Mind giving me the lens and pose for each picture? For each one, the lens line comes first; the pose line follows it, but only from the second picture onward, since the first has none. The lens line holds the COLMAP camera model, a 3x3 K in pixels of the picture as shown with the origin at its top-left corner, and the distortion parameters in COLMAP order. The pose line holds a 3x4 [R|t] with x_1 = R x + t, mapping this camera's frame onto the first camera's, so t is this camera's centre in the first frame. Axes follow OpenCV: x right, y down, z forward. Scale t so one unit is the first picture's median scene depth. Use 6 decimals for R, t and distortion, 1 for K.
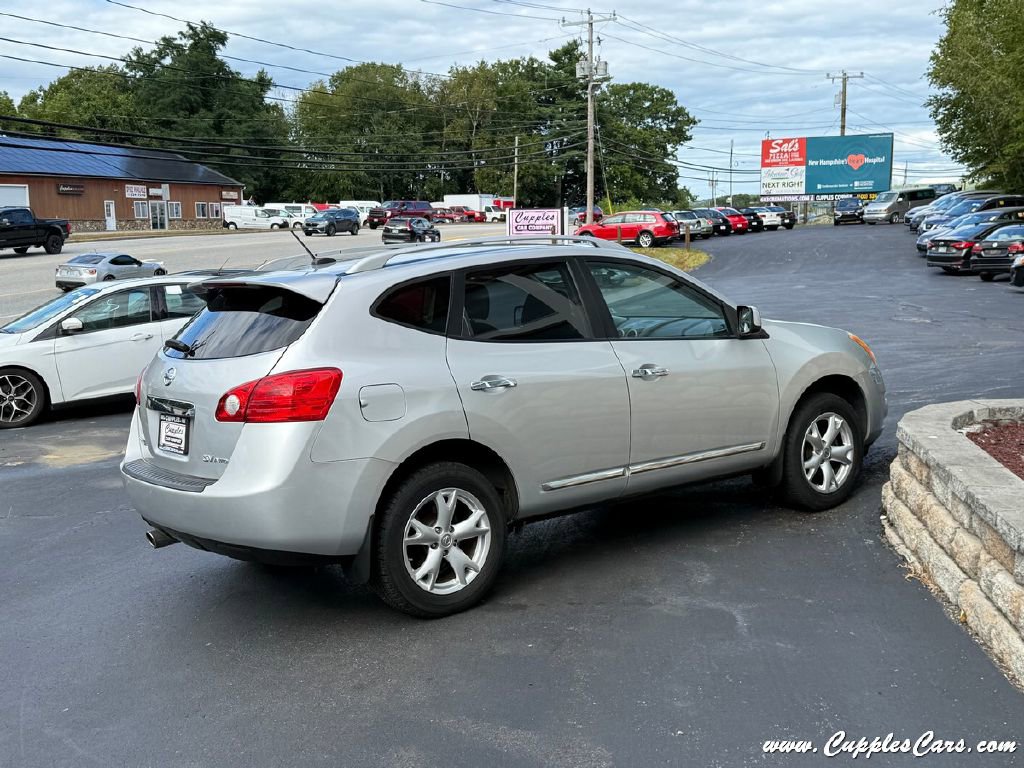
lens RADIAL K [[1087.2, 0, 512.0], [0, 1087.2, 384.0], [0, 0, 1]] dist [0.197776, -0.435753]
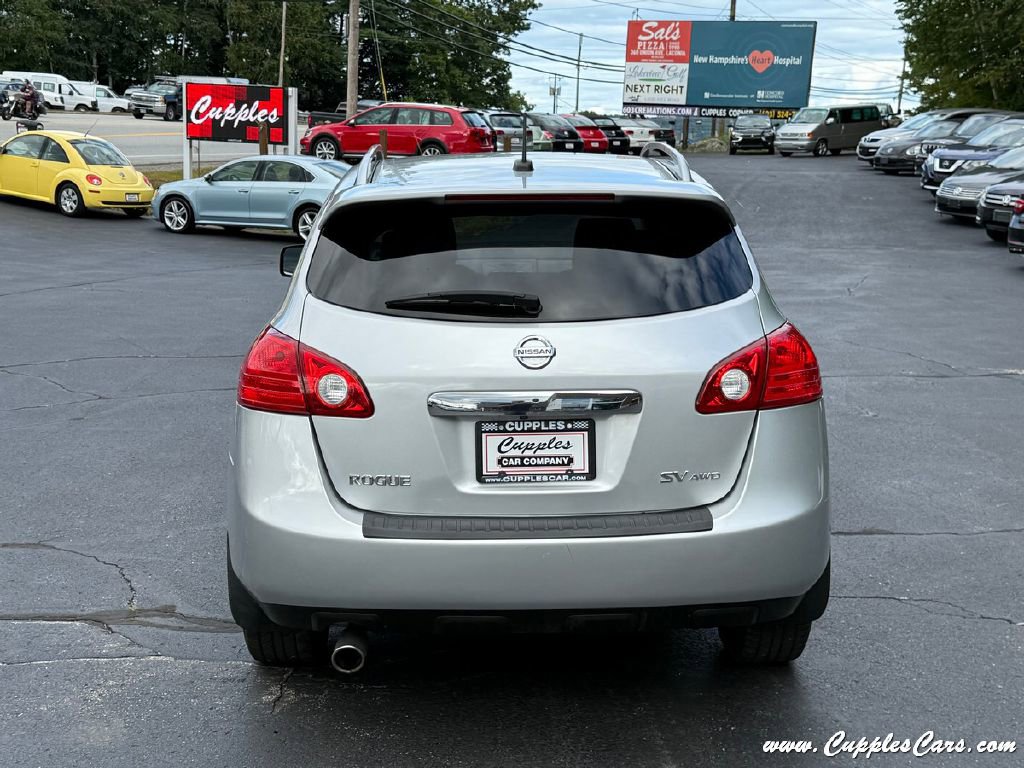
lens RADIAL K [[1345.1, 0, 509.7], [0, 1345.1, 379.9], [0, 0, 1]] dist [0.220653, -0.612523]
pose [[0.987440, 0.031574, 0.154810, 0.032894], [-0.036750, 0.998853, 0.030683, -0.024187], [-0.153664, -0.035987, 0.987468, 0.180687]]
